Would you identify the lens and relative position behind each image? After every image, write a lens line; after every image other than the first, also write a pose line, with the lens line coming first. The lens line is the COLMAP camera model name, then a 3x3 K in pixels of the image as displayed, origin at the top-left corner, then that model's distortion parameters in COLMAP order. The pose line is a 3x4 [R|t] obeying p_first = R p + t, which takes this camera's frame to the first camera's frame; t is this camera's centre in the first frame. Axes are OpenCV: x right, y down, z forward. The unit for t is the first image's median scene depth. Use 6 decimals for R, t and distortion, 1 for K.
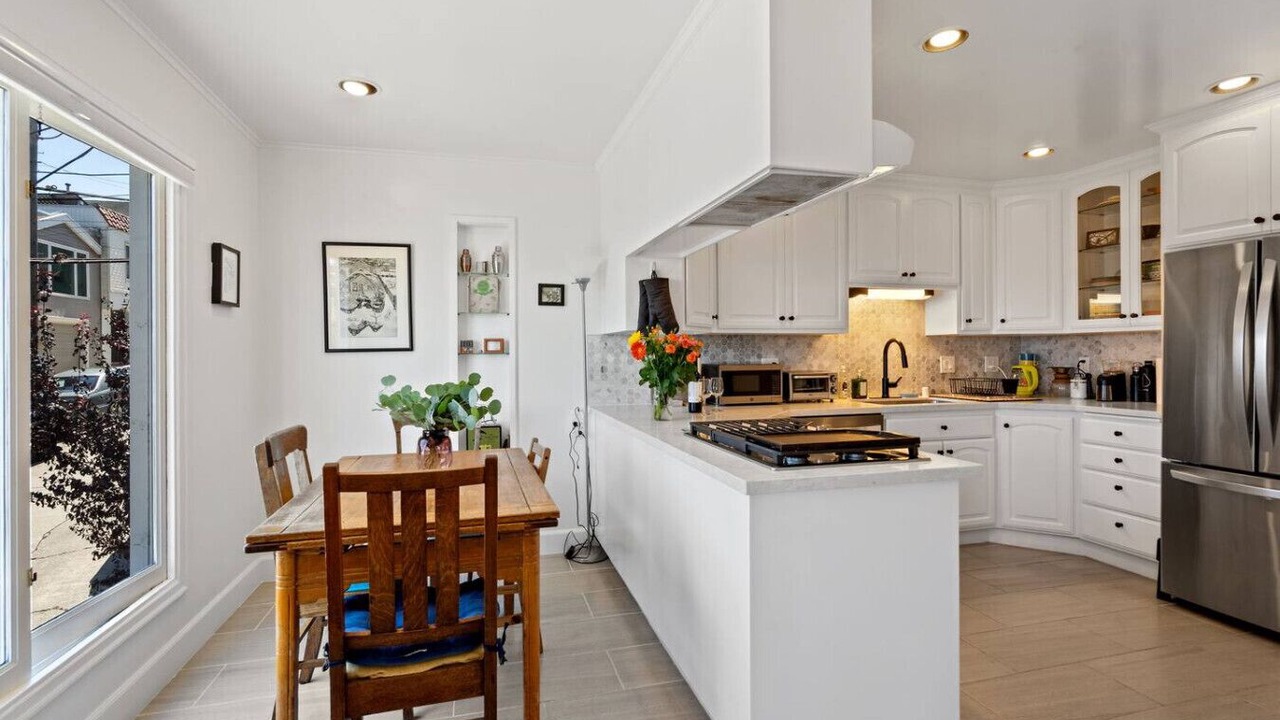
lens RADIAL K [[581.8, 0, 634.9], [0, 581.8, 353.5], [0, 0, 1]] dist [-0.009536, 0.002894]
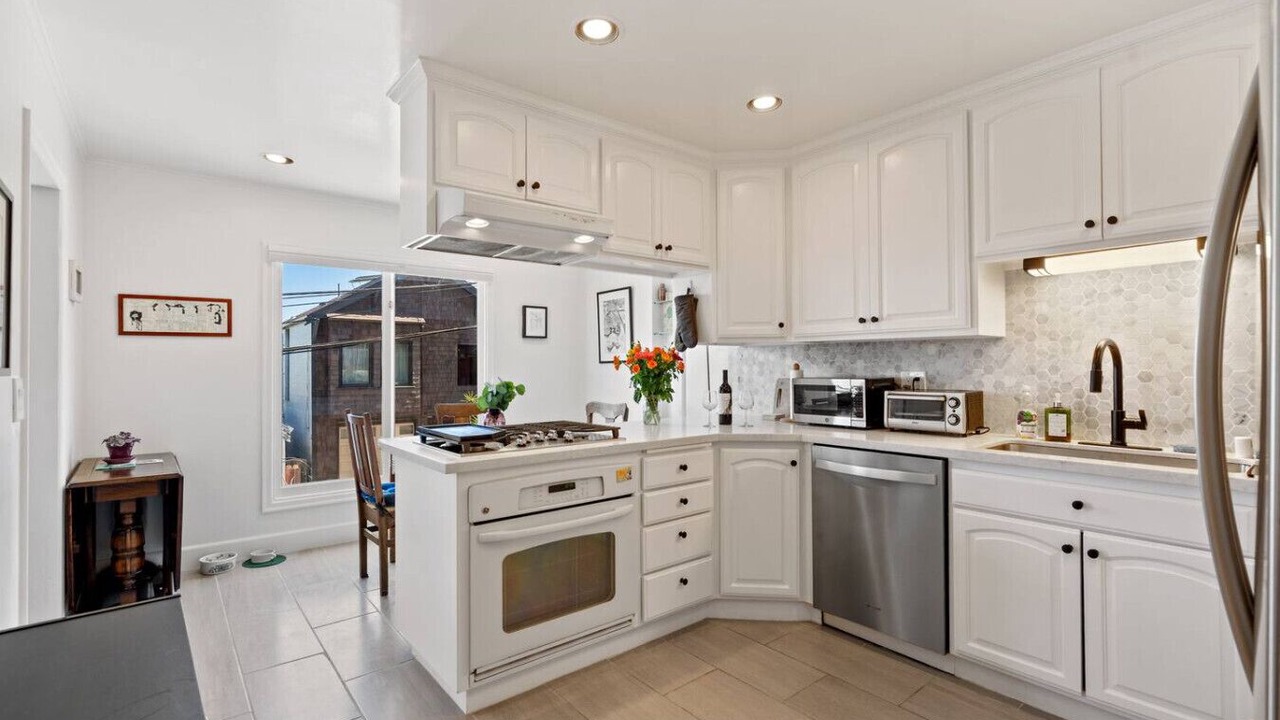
lens RADIAL K [[581.8, 0, 635.2], [0, 581.8, 362.4], [0, 0, 1]] dist [-0.009536, 0.002894]
pose [[0.407501, 0.000448, -0.913205, 0.815061], [-0.000099, 1.000000, 0.000446, -0.004054], [0.913205, -0.000092, 0.407501, 0.387758]]
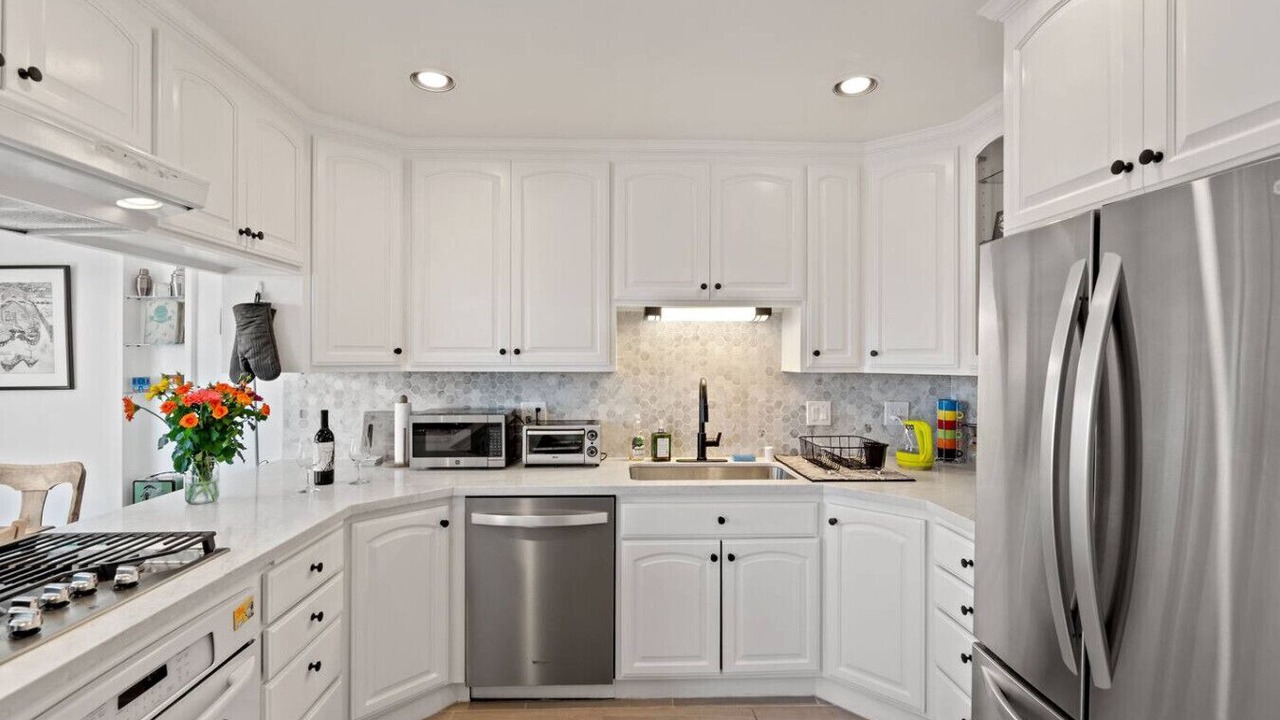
lens RADIAL K [[581.8, 0, 635.3], [0, 581.8, 357.1], [0, 0, 1]] dist [-0.009536, 0.002894]
pose [[0.973923, 0.008371, -0.226725, 0.558490], [-0.008660, 0.999962, -0.000281, -0.053022], [0.226714, 0.002237, 0.973959, 0.320331]]
